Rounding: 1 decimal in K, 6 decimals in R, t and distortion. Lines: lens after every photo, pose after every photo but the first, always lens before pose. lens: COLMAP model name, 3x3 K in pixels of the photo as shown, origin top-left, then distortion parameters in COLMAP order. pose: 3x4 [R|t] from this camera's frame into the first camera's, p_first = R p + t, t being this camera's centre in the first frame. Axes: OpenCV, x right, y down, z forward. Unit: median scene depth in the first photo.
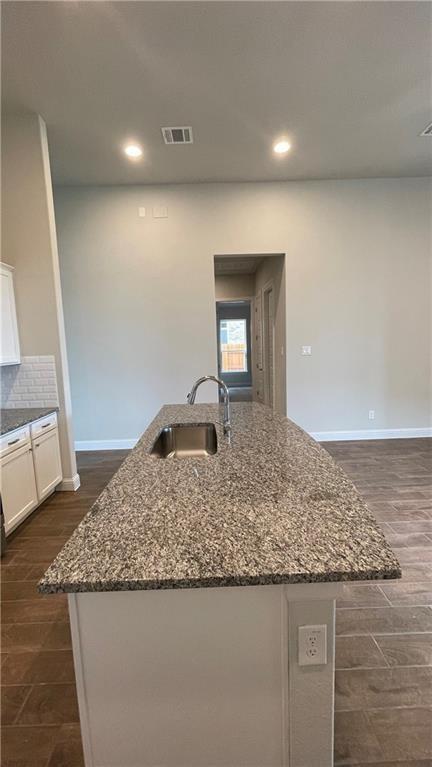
lens RADIAL K [[309.3, 0, 212.2], [0, 309.3, 380.4], [0, 0, 1]] dist [0.000584, 0.000336]
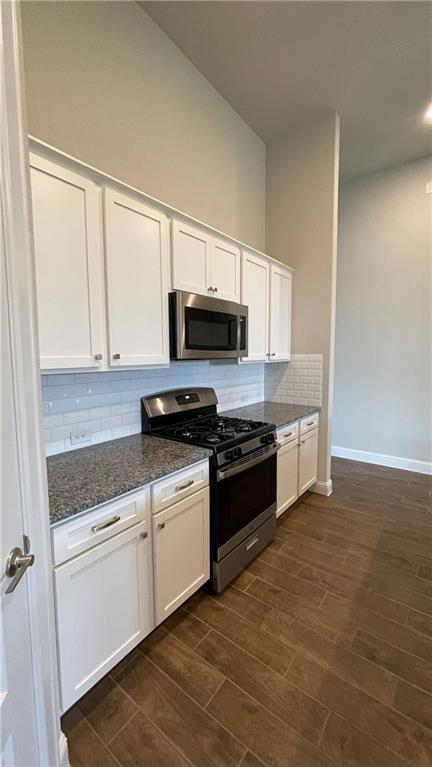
lens RADIAL K [[309.3, 0, 212.2], [0, 309.3, 380.4], [0, 0, 1]] dist [0.000584, 0.000336]
pose [[0.782290, 0.087315, -0.616764, -0.170203], [-0.095242, 0.995251, 0.020094, 0.015157], [0.615590, 0.043022, 0.786891, 0.013077]]
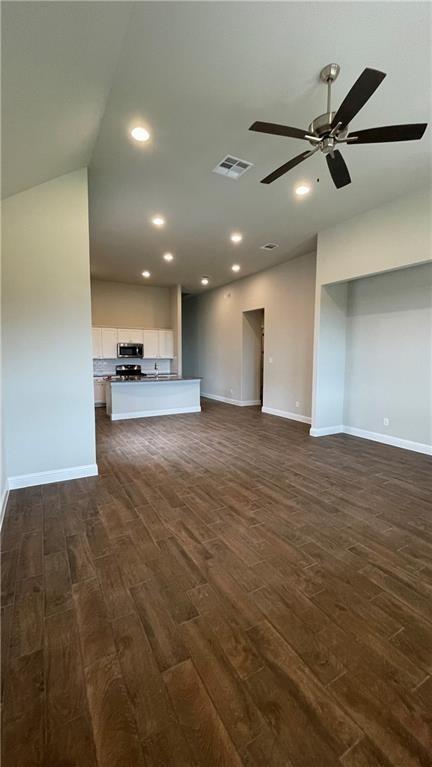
lens RADIAL K [[309.3, 0, 212.2], [0, 309.3, 380.4], [0, 0, 1]] dist [0.000584, 0.000336]
pose [[0.474634, 0.112741, -0.872933, 1.781180], [-0.123975, 0.990439, 0.060509, -0.053211], [0.871409, 0.079502, 0.484073, -0.144167]]
